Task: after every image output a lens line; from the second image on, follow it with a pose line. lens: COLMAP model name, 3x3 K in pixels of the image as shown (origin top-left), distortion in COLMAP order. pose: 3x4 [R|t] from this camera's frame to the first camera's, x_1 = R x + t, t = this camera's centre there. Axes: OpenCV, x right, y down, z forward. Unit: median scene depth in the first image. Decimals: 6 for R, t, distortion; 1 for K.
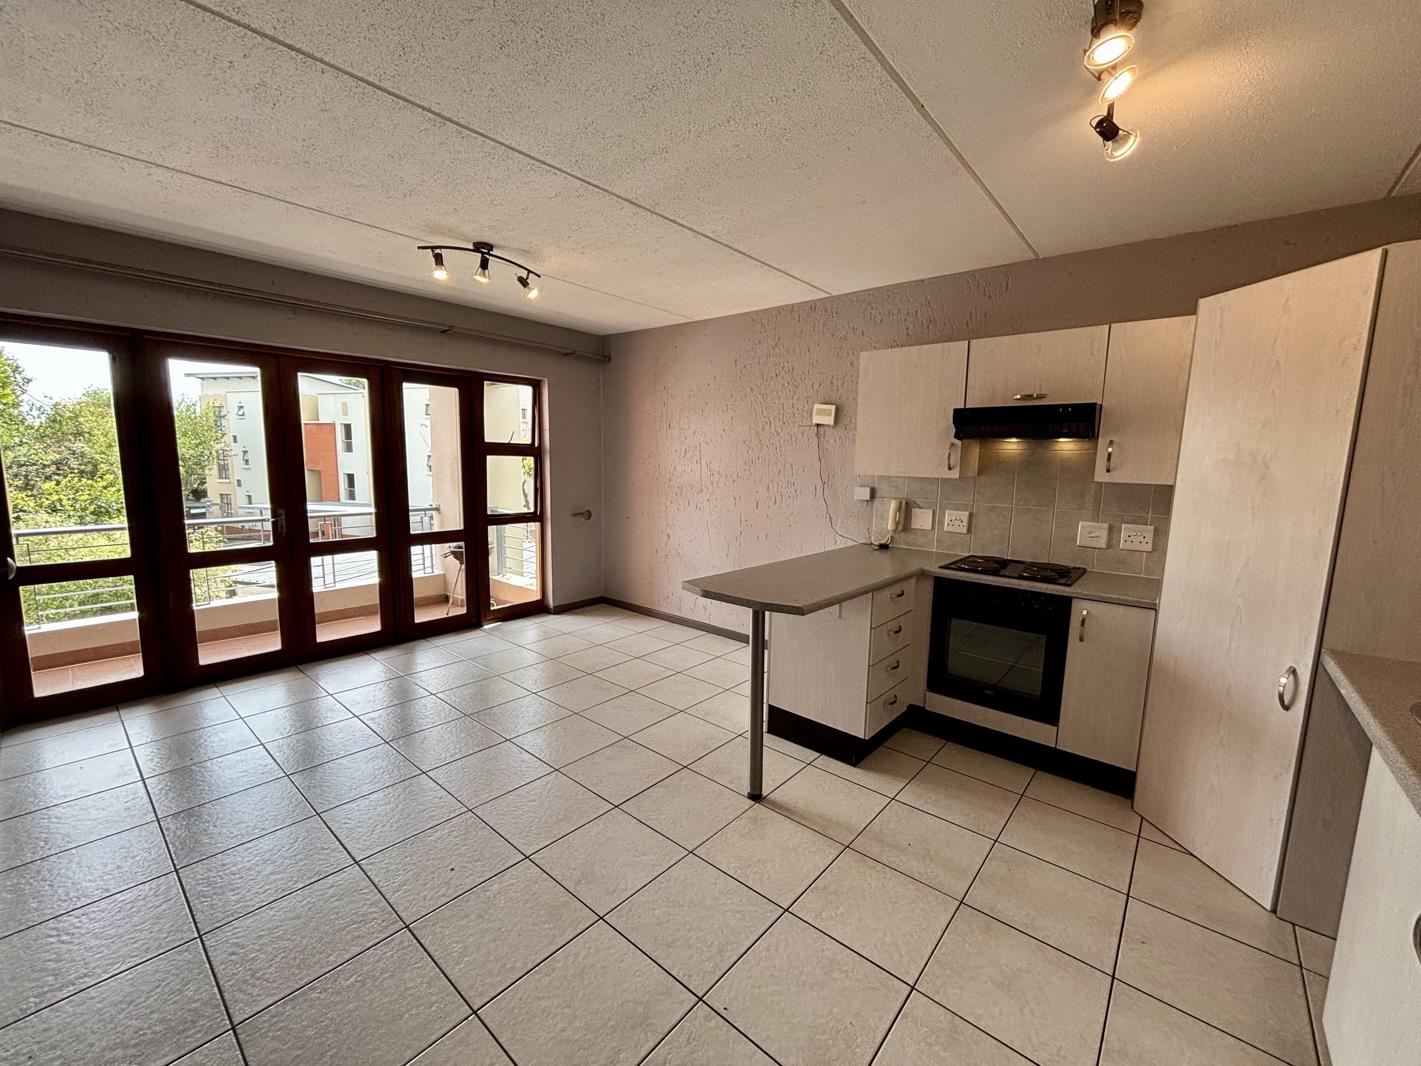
lens RADIAL K [[579.9, 0, 710.5], [0, 579.9, 533.0], [0, 0, 1]] dist [0.001737, 0.000188]
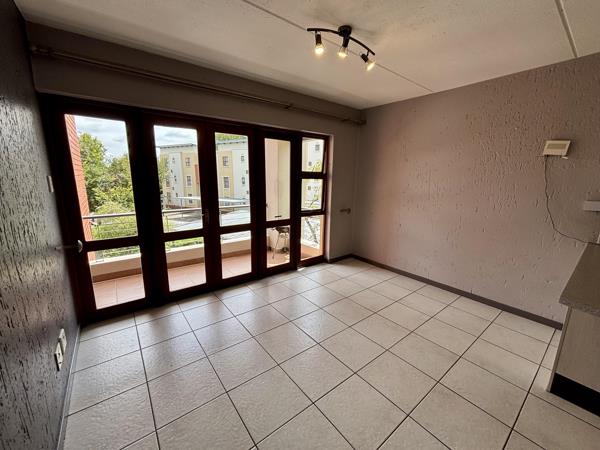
lens RADIAL K [[244.8, 0, 300.0], [0, 244.8, 225.0], [0, 0, 1]] dist [0.001737, 0.000188]
pose [[0.978952, 0.032239, -0.201528, -0.283290], [-0.019468, 0.997693, 0.065034, -0.046978], [0.203160, -0.059742, 0.977321, 0.289316]]
